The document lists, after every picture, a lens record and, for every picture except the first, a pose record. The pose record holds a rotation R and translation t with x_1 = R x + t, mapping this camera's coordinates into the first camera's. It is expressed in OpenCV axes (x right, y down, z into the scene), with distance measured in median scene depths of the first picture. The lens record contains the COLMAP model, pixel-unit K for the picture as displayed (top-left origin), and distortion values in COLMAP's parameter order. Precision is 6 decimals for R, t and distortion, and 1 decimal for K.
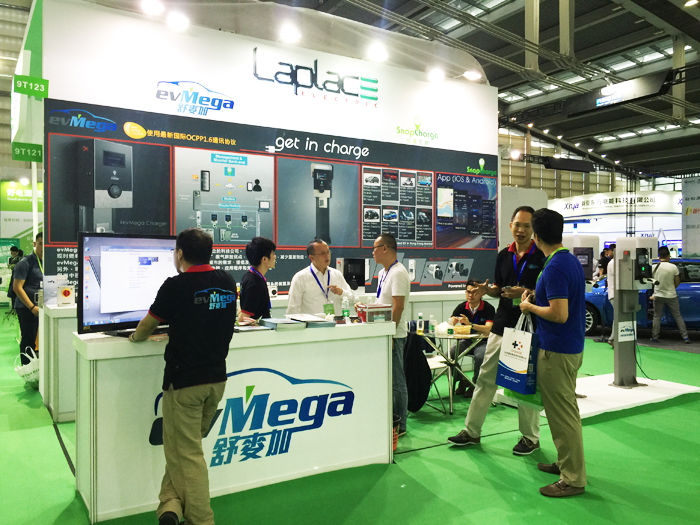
lens RADIAL K [[599.3, 0, 349.6], [0, 599.3, 263.7], [0, 0, 1]] dist [0.066784, -0.098068]
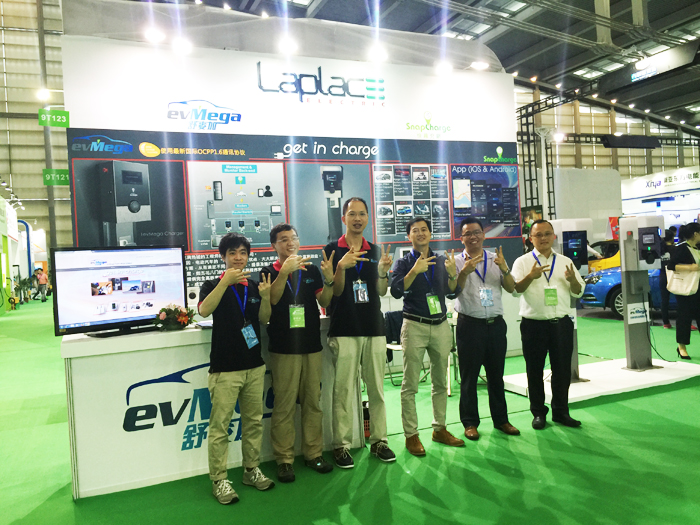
lens RADIAL K [[599.3, 0, 352.1], [0, 599.3, 263.1], [0, 0, 1]] dist [0.066784, -0.098068]
pose [[0.988791, -0.055801, -0.138489, 0.125669], [0.056528, 0.998400, 0.001318, 0.003294], [0.138194, -0.009132, 0.990363, -0.029435]]
